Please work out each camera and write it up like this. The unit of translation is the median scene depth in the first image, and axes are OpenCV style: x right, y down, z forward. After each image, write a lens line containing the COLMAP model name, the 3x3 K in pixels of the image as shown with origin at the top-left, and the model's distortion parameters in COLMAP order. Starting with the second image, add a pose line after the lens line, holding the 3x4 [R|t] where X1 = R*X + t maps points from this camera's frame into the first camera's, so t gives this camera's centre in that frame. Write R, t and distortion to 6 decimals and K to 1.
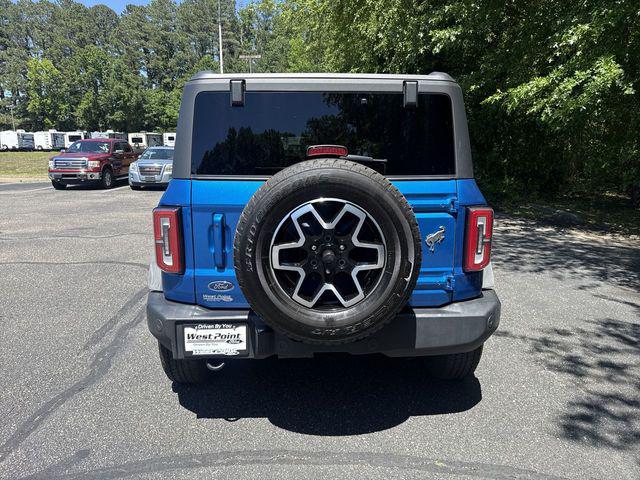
lens RADIAL K [[456.3, 0, 320.0], [0, 456.3, 240.0], [0, 0, 1]] dist [0.013399, -0.002897]
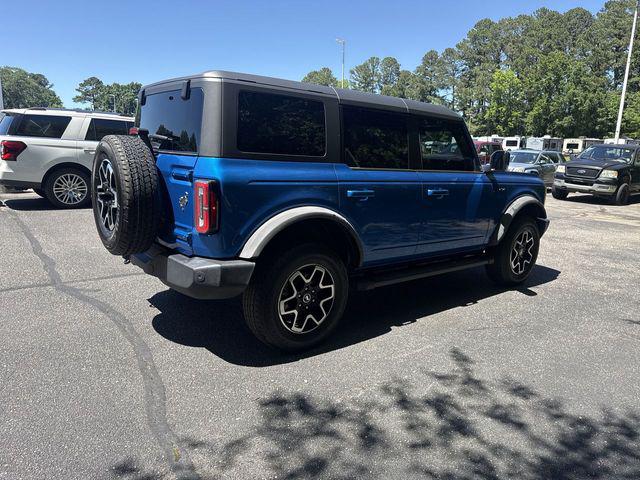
lens RADIAL K [[455.1, 0, 320.0], [0, 455.1, 240.0], [0, 0, 1]] dist [0.043725, -0.042379]
pose [[0.614944, 0.184099, -0.766780, 1.492718], [-0.194241, 0.977769, 0.078978, -0.071747], [0.764274, 0.100373, 0.637033, 0.476760]]
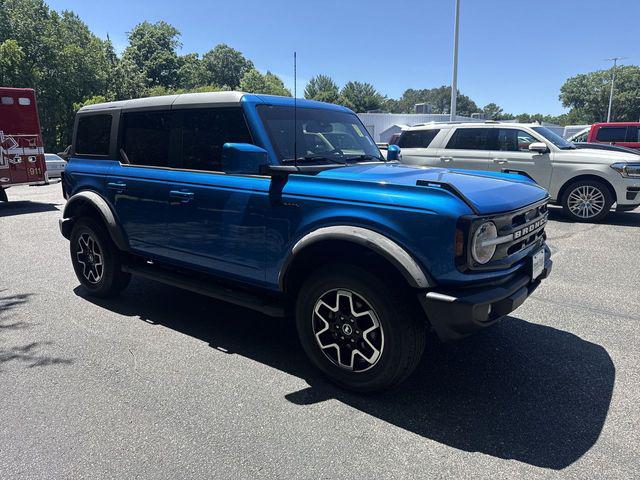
lens RADIAL K [[476.7, 0, 320.0], [0, 476.7, 240.0], [0, 0, 1]] dist [-0.004431, 0.000648]
pose [[-0.625771, 0.155482, -0.764354, 1.349371], [-0.146742, 0.938968, 0.311138, -0.626286], [0.766079, 0.306864, -0.564763, 3.247294]]
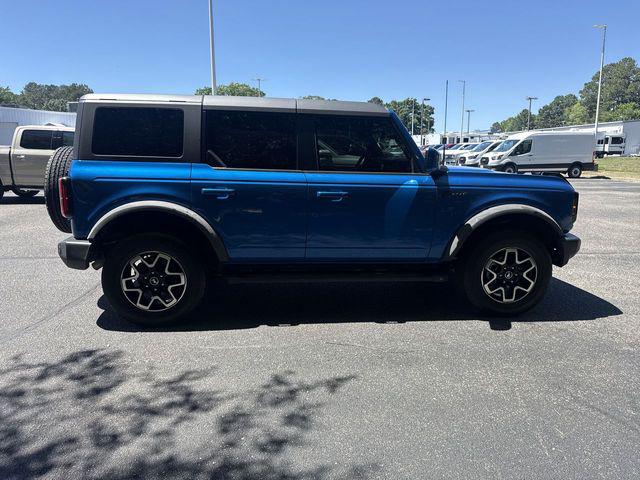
lens RADIAL K [[455.1, 0, 320.0], [0, 455.1, 240.0], [0, 0, 1]] dist [0.043725, -0.042379]
pose [[0.089204, 0.196080, -0.976522, 2.026850], [-0.203465, 0.963343, 0.174848, -0.319861], [0.975010, 0.183091, 0.125829, 1.708637]]
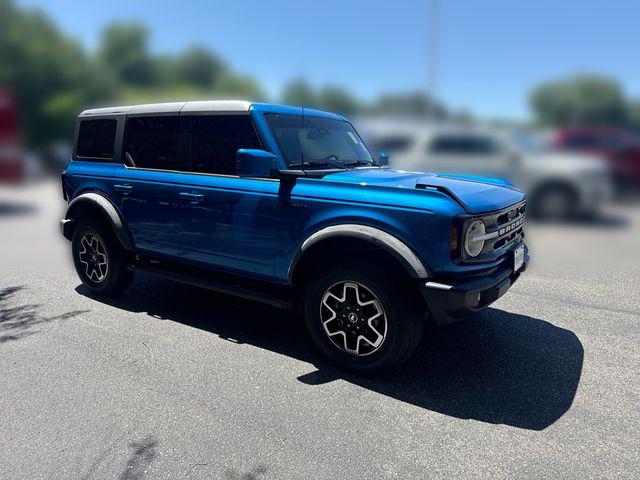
lens RADIAL K [[476.6, 0, 326.5], [0, 476.6, 242.6], [0, 0, 1]] dist [0.000716, -0.003482]
pose [[-0.572327, 0.158133, -0.804634, 1.514584], [-0.162792, 0.939790, 0.300487, -0.638825], [0.803704, 0.302965, -0.512125, 3.251854]]
